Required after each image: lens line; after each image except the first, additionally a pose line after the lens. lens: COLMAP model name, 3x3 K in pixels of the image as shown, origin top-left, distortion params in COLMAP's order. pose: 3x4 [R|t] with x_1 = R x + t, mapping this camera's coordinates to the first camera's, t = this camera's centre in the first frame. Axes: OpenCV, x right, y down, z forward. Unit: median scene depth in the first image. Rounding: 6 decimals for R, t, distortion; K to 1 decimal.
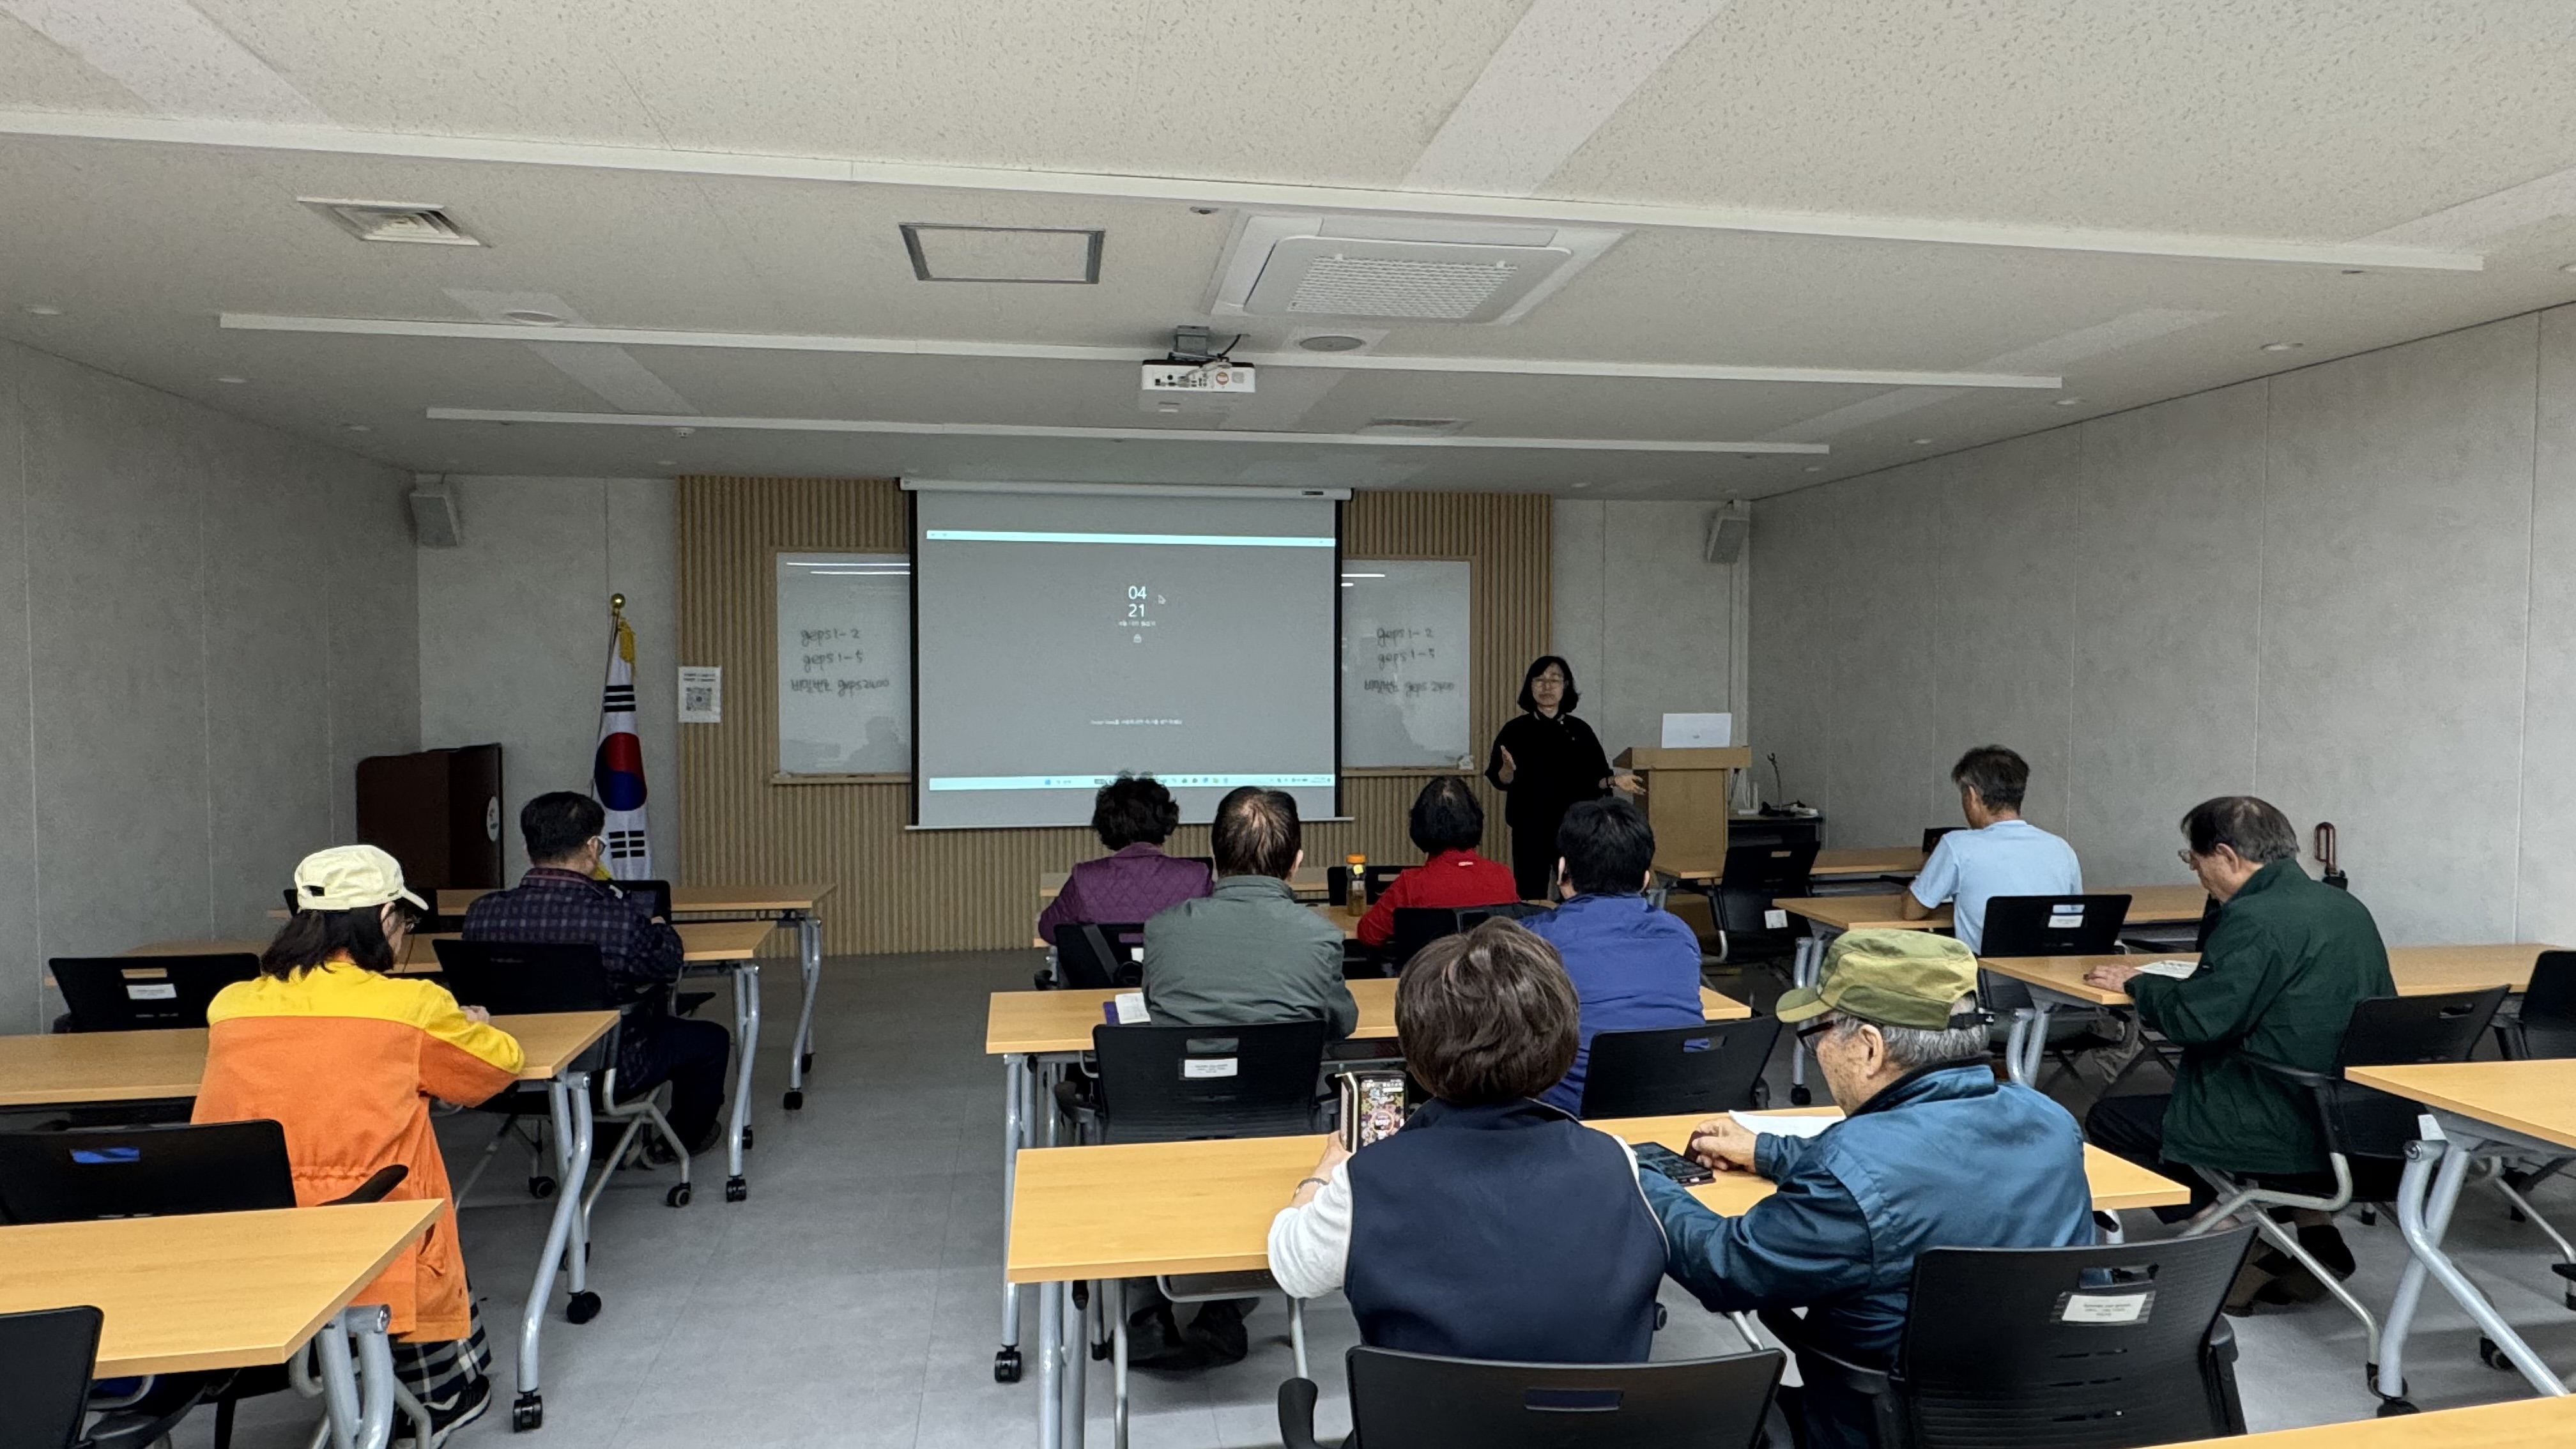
lens RADIAL K [[1424.8, 0, 1288.0], [0, 1424.8, 724.5], [0, 0, 1]] dist [-0.001647, -0.000650]
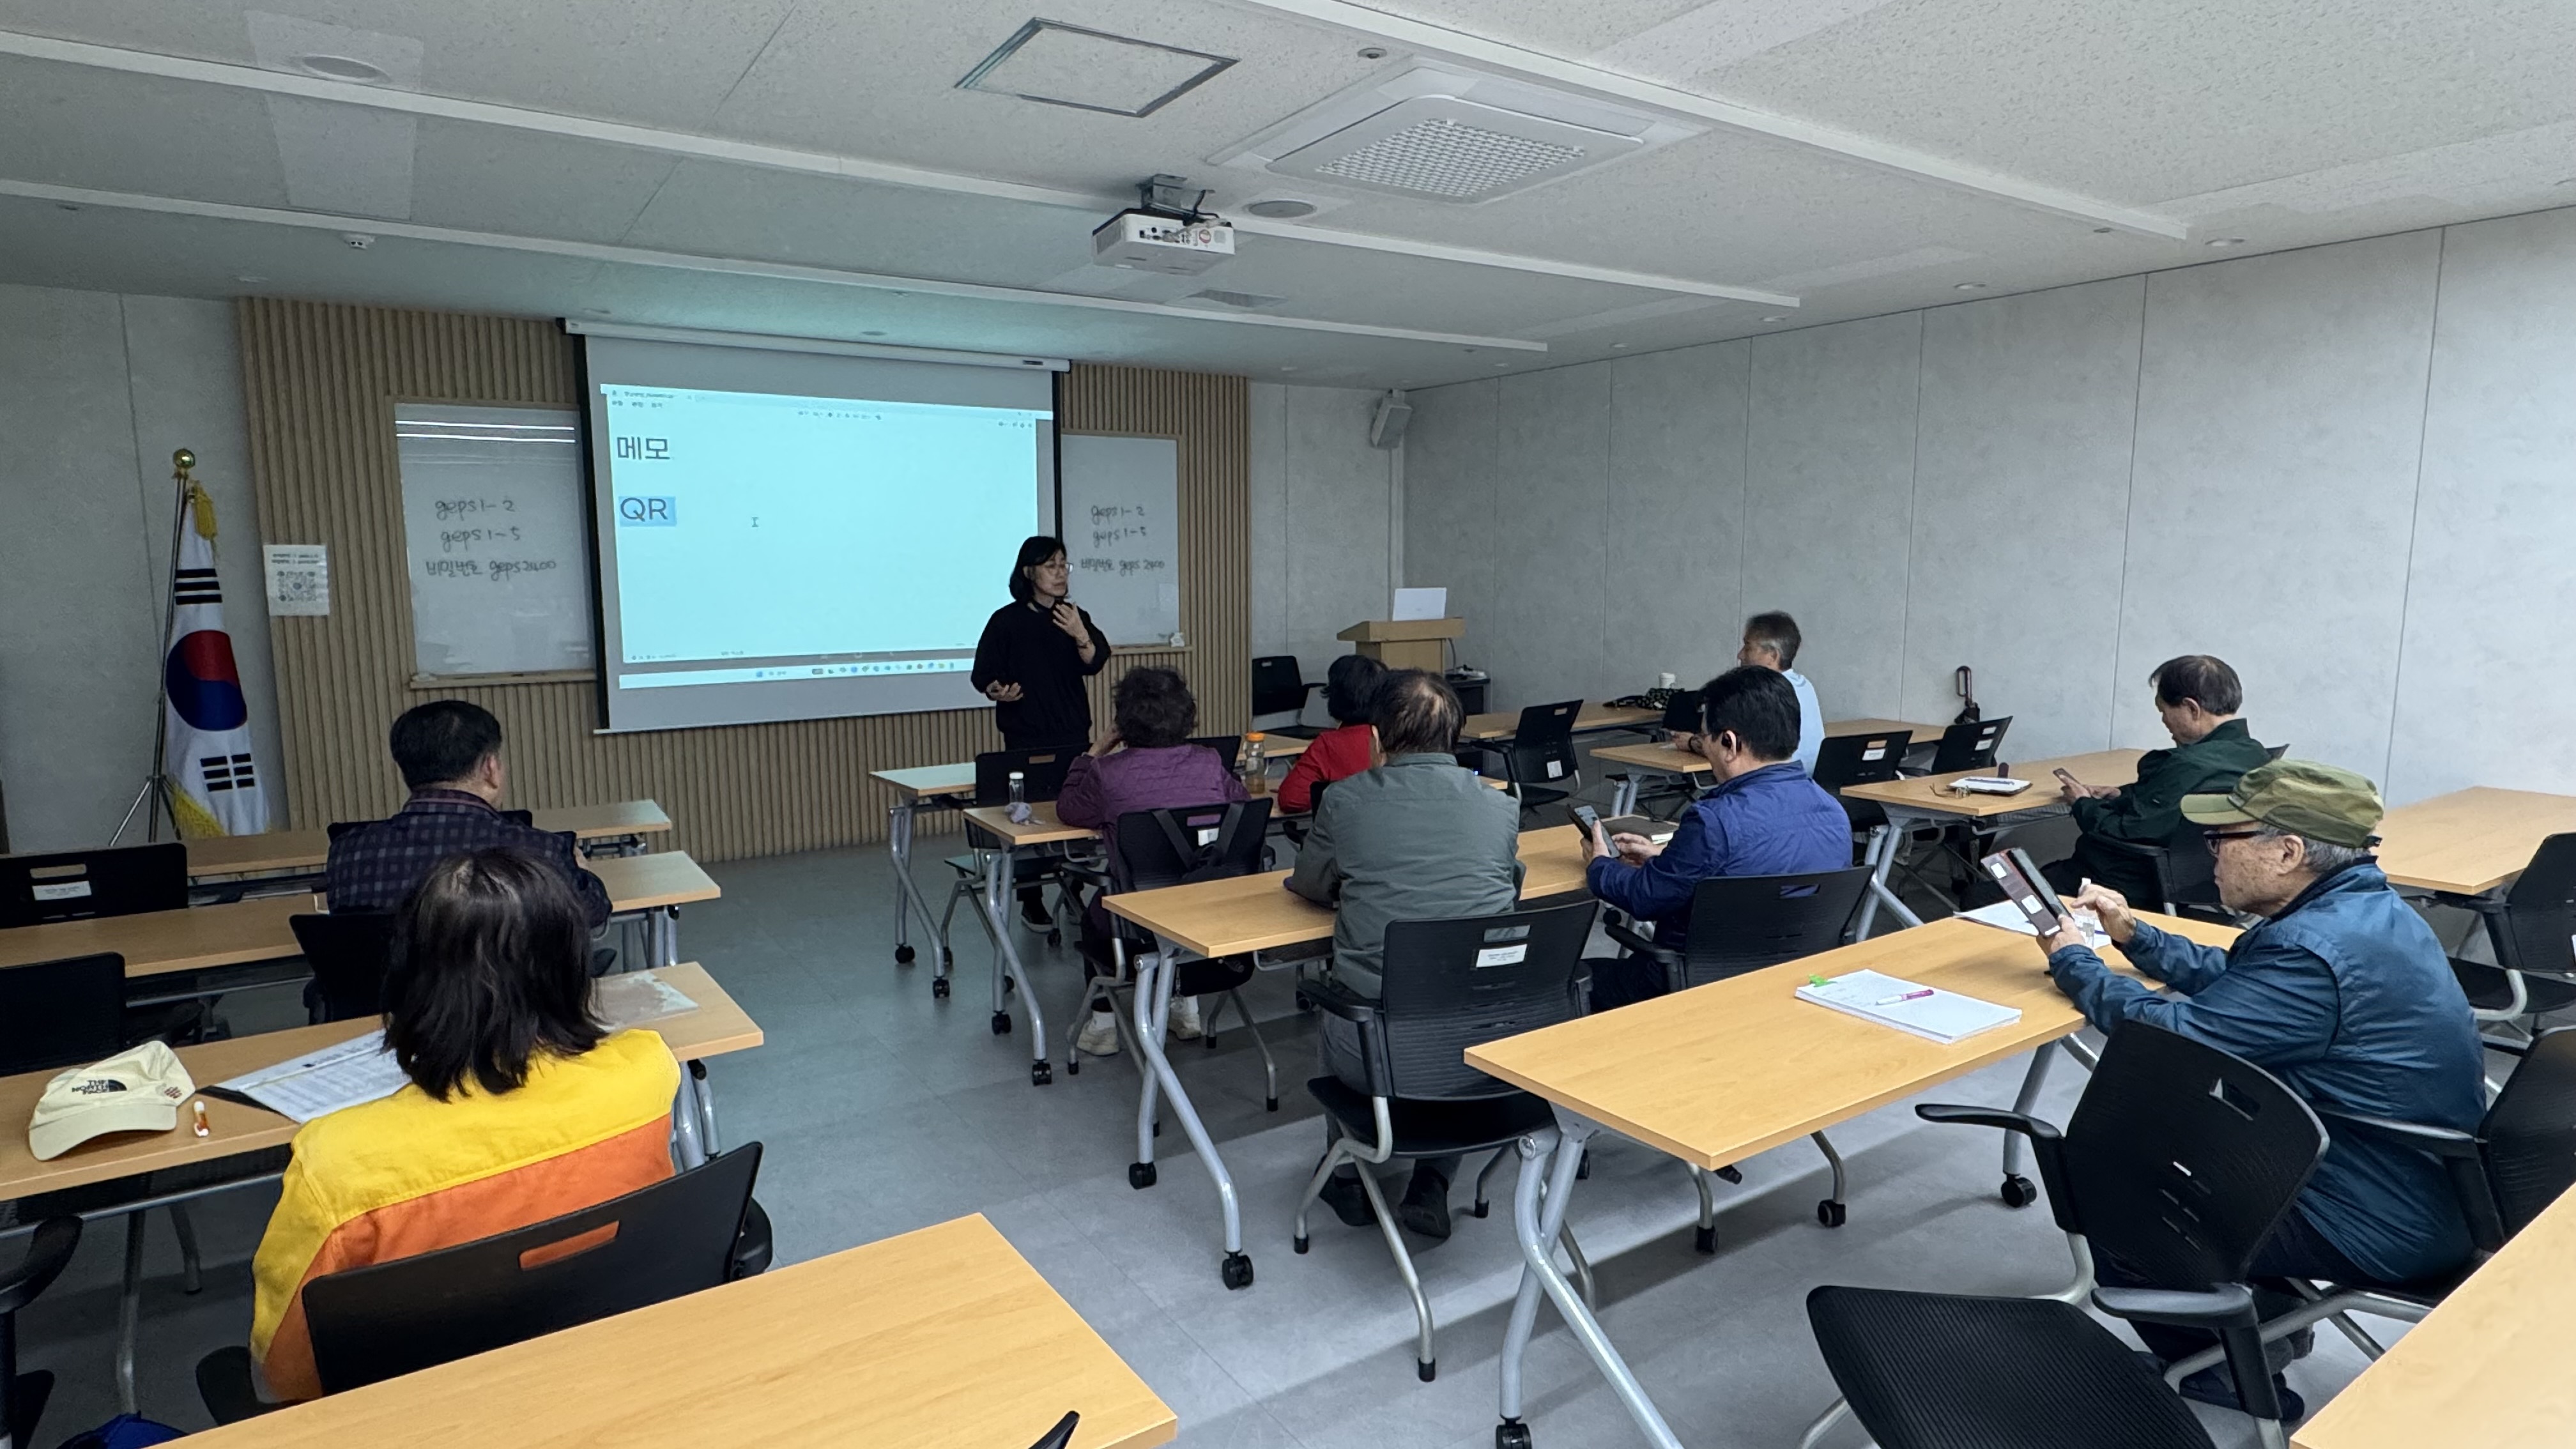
lens RADIAL K [[1366.7, 0, 1301.5], [0, 1366.7, 722.7], [0, 0, 1]] dist [-0.002520, 0.000715]
pose [[0.915342, -0.051745, 0.399338, -0.264175], [0.016306, 0.995659, 0.091639, -0.003078], [-0.402346, -0.077370, 0.912213, 0.090260]]
